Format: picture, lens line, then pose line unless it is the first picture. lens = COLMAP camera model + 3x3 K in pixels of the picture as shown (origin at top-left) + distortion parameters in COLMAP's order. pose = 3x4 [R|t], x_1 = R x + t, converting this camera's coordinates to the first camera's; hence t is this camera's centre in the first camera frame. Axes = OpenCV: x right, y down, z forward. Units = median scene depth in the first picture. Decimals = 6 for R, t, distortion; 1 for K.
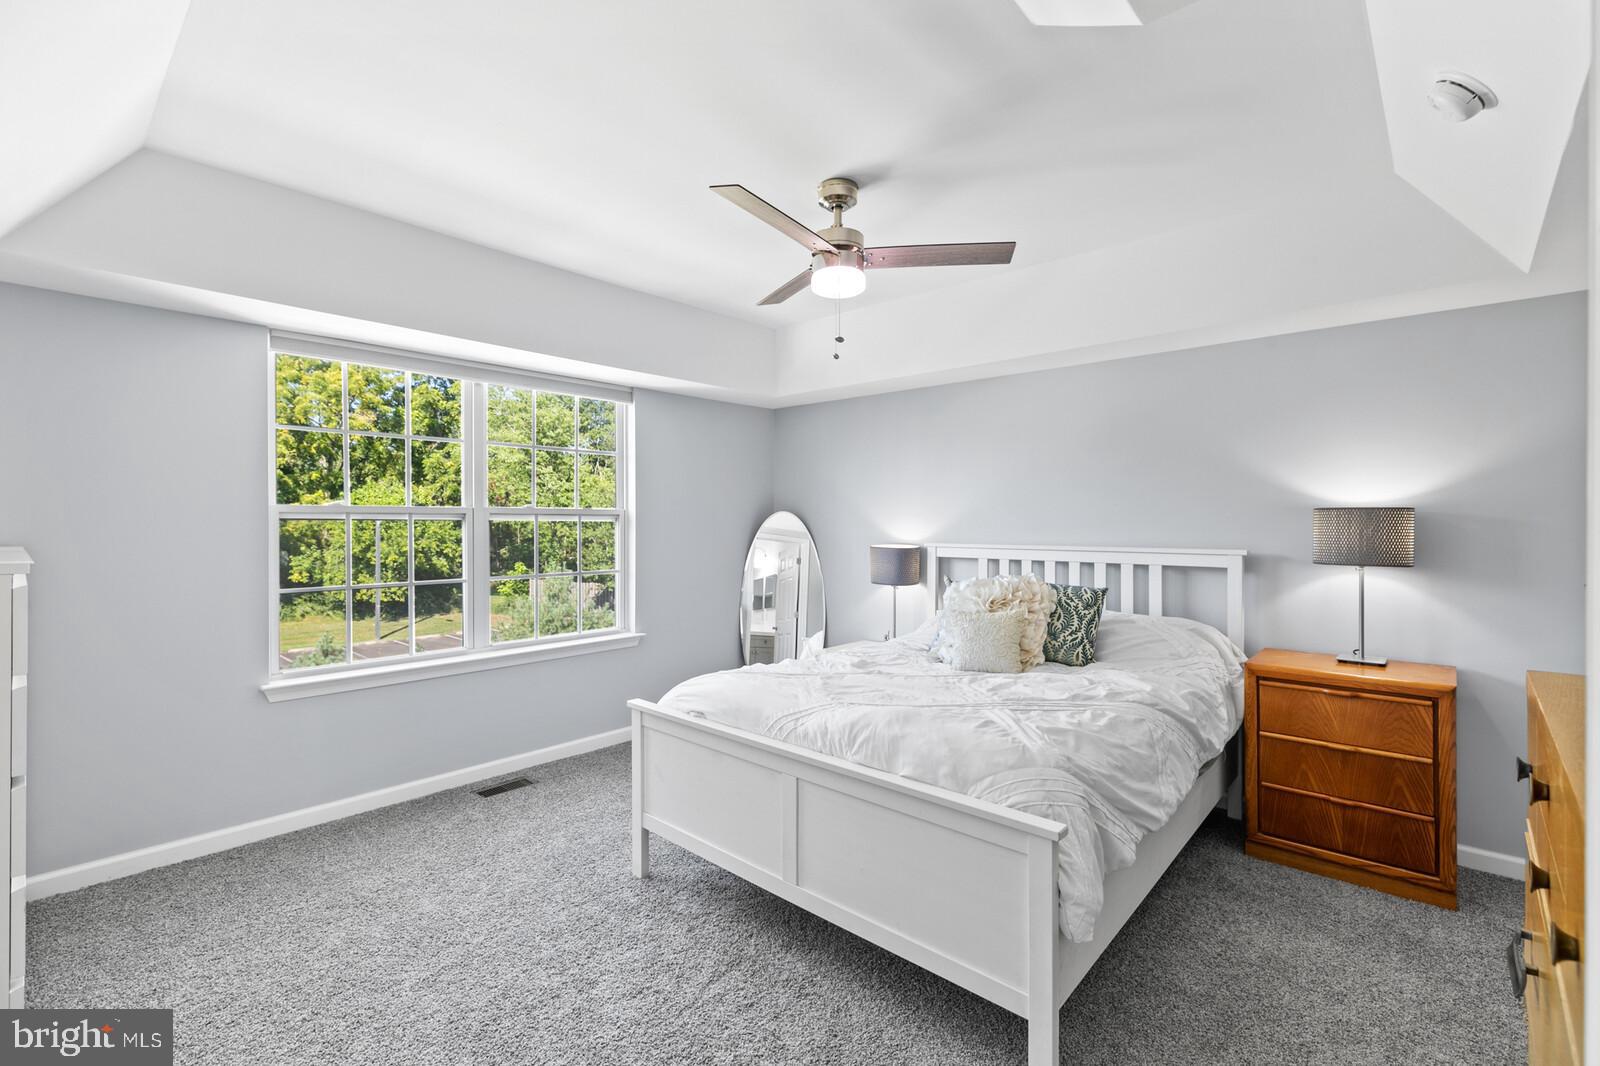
lens RADIAL K [[712.6, 0, 805.1], [0, 712.6, 519.2], [0, 0, 1]] dist [0.003653, 0.000854]
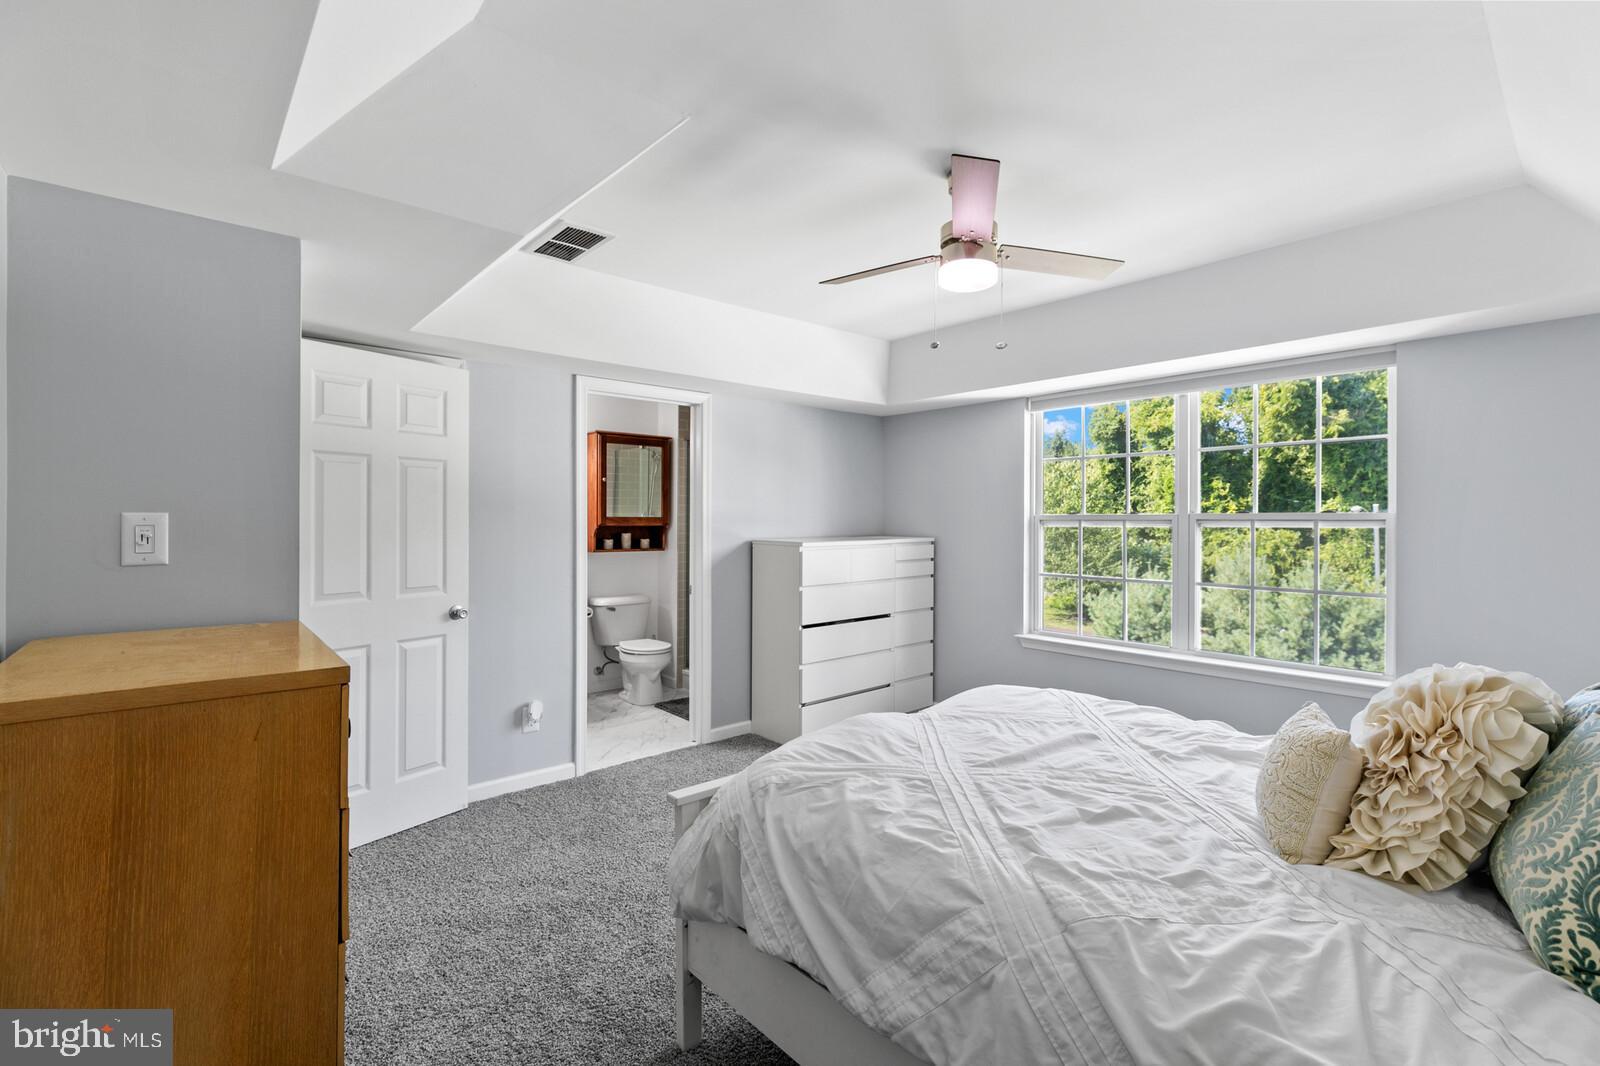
lens RADIAL K [[712.6, 0, 802.1], [0, 712.6, 525.6], [0, 0, 1]] dist [0.003653, 0.000854]
pose [[-0.108655, 0.010580, -0.994023, 0.765376], [0.000593, 0.999944, 0.010578, -0.011487], [0.994079, 0.000560, -0.108656, 0.677064]]
